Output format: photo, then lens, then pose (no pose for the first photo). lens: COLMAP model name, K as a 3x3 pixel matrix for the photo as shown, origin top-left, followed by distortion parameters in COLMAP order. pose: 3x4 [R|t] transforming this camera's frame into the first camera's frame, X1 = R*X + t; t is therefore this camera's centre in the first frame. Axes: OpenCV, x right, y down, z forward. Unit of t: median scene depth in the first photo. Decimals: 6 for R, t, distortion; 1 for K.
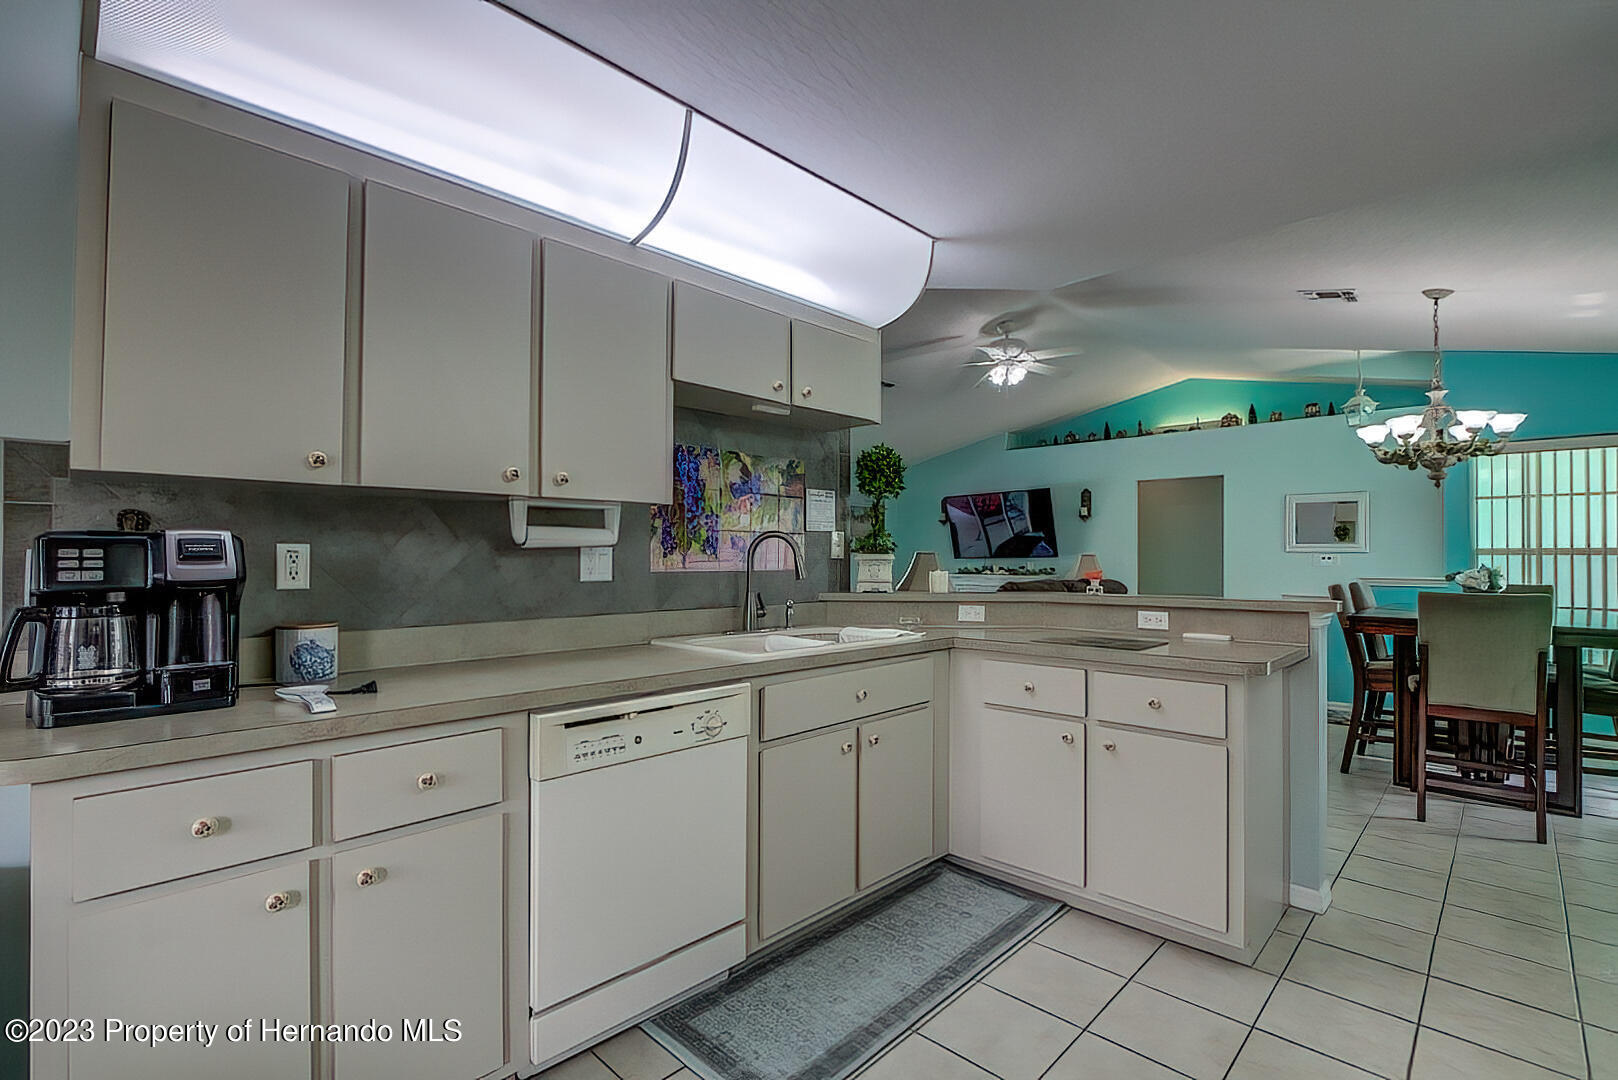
lens RADIAL K [[729.2, 0, 804.8], [0, 729.2, 546.1], [0, 0, 1]] dist [-0.011954, 0.000064]
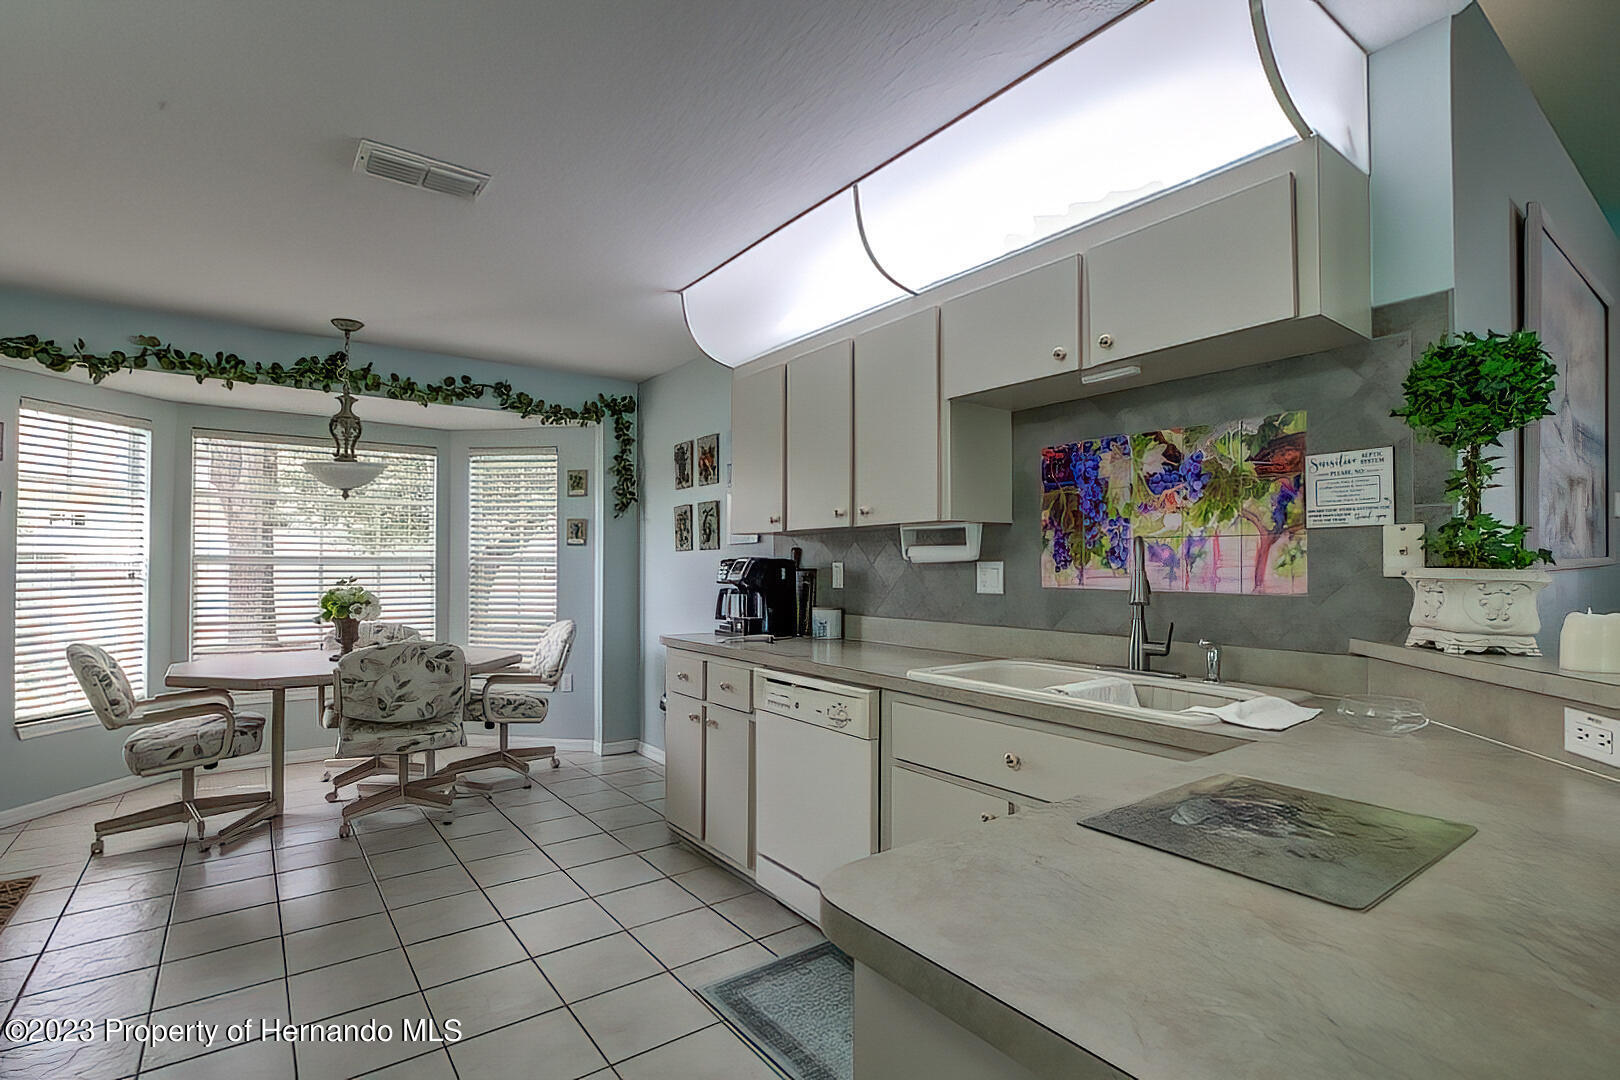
lens RADIAL K [[729.3, 0, 796.1], [0, 729.3, 558.5], [0, 0, 1]] dist [-0.015836, 0.000371]
pose [[-0.142225, -0.012361, -0.989757, 0.727083], [0.009810, 0.999855, -0.013897, 0.007888], [0.989786, -0.011686, -0.142084, 0.778891]]
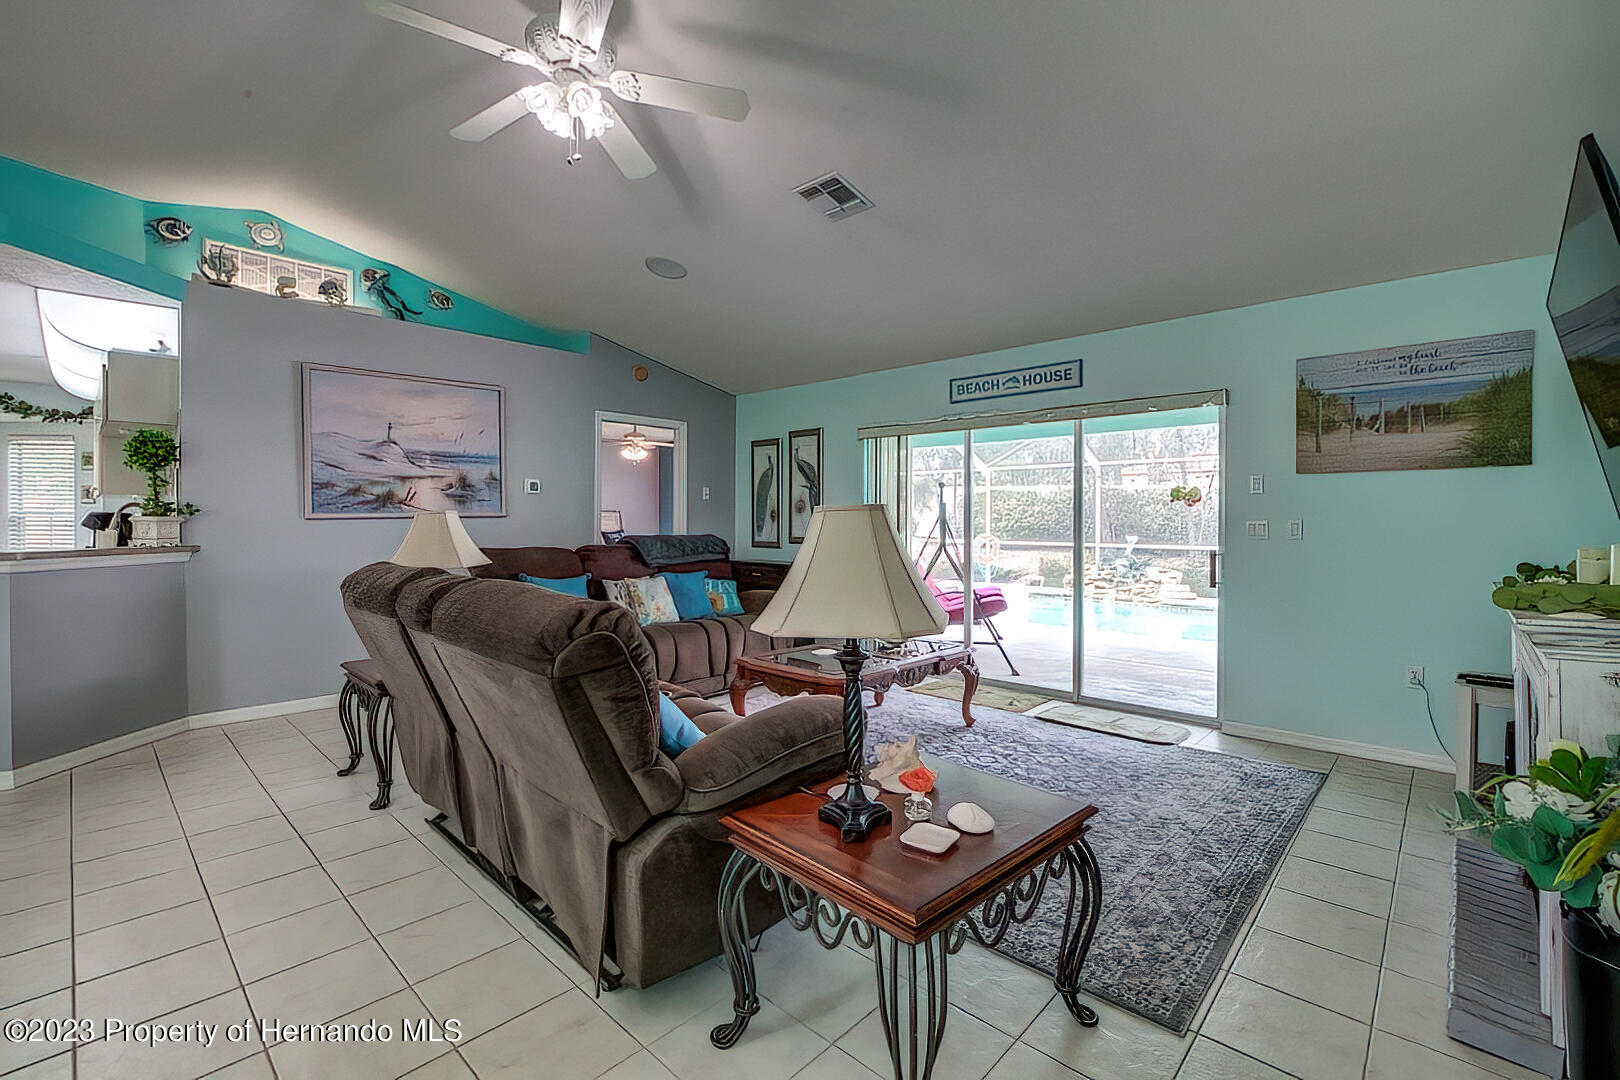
lens RADIAL K [[712.4, 0, 805.5], [0, 712.4, 518.0], [0, 0, 1]] dist [-0.019741, 0.000378]
pose [[0.031475, -0.007705, -0.999475, 1.625603], [0.011176, 0.999910, -0.007356, 0.043324], [0.999442, -0.010939, 0.031558, 2.557731]]
